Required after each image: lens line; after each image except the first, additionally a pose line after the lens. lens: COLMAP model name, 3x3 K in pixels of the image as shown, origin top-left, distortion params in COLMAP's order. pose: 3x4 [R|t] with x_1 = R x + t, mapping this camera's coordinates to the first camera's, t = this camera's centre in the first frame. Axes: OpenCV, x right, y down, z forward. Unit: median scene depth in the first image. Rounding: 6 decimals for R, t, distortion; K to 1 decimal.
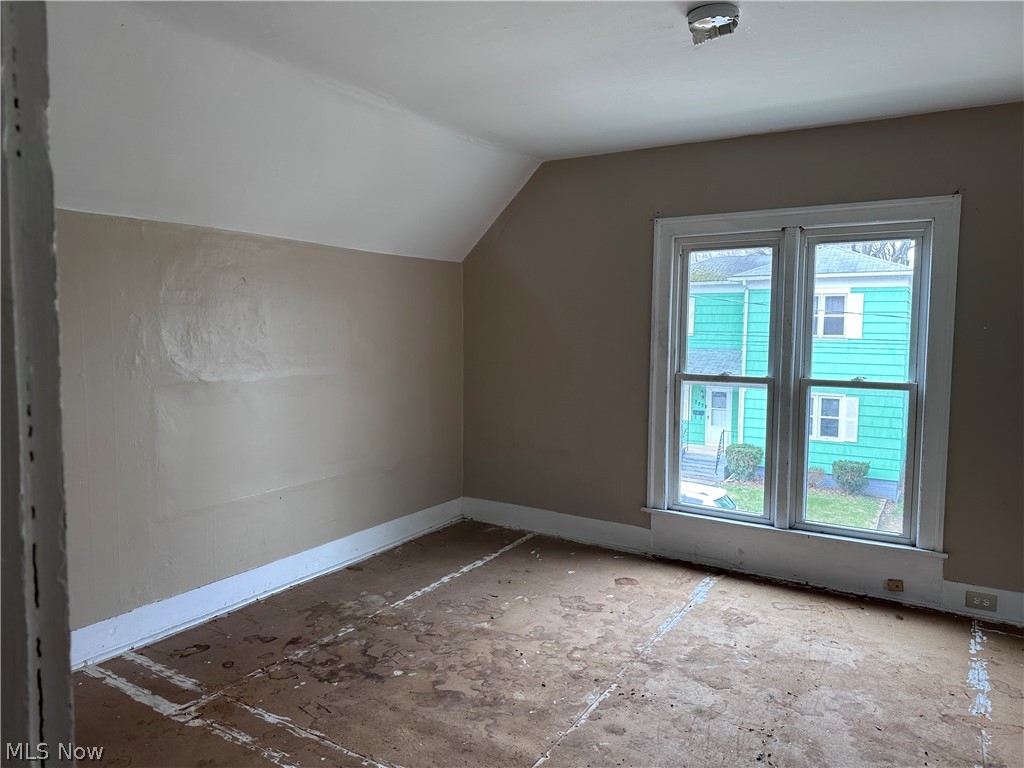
lens RADIAL K [[718.0, 0, 511.0], [0, 718.0, 382.5], [0, 0, 1]] dist [0.050268, -0.034207]
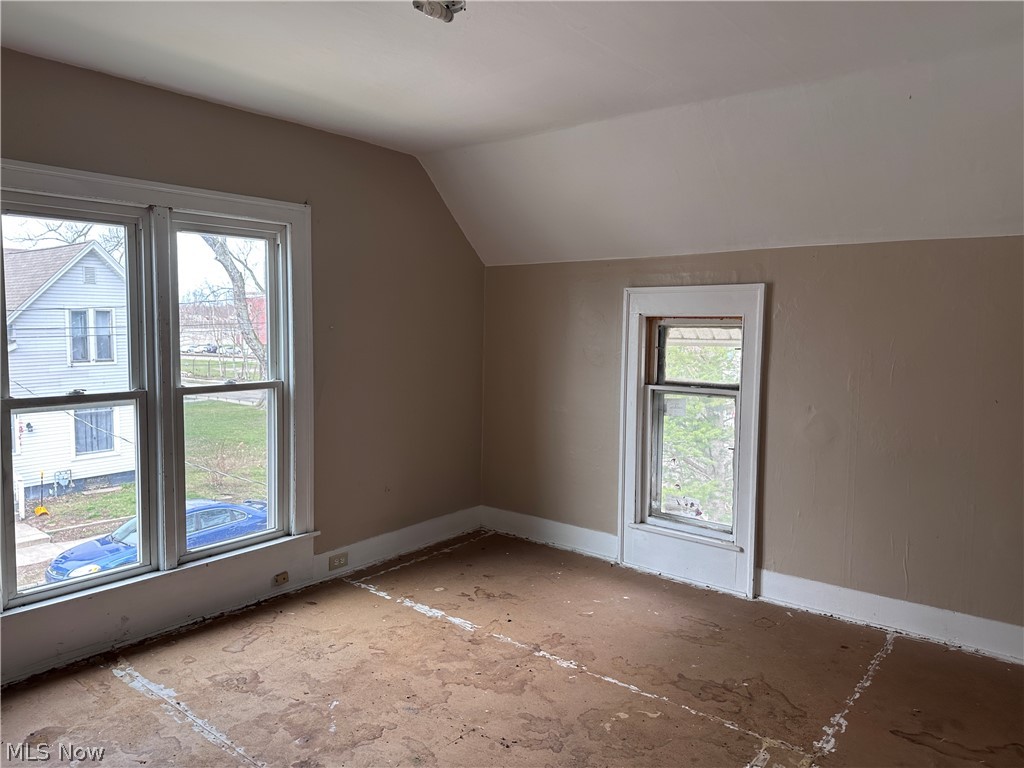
lens RADIAL K [[718.0, 0, 511.1], [0, 718.0, 380.3], [0, 0, 1]] dist [0.050268, -0.034207]
pose [[0.142713, -0.090400, 0.985627, -0.412795], [0.074139, 0.993999, 0.080433, -0.057605], [-0.986984, 0.061595, 0.148559, 0.524053]]
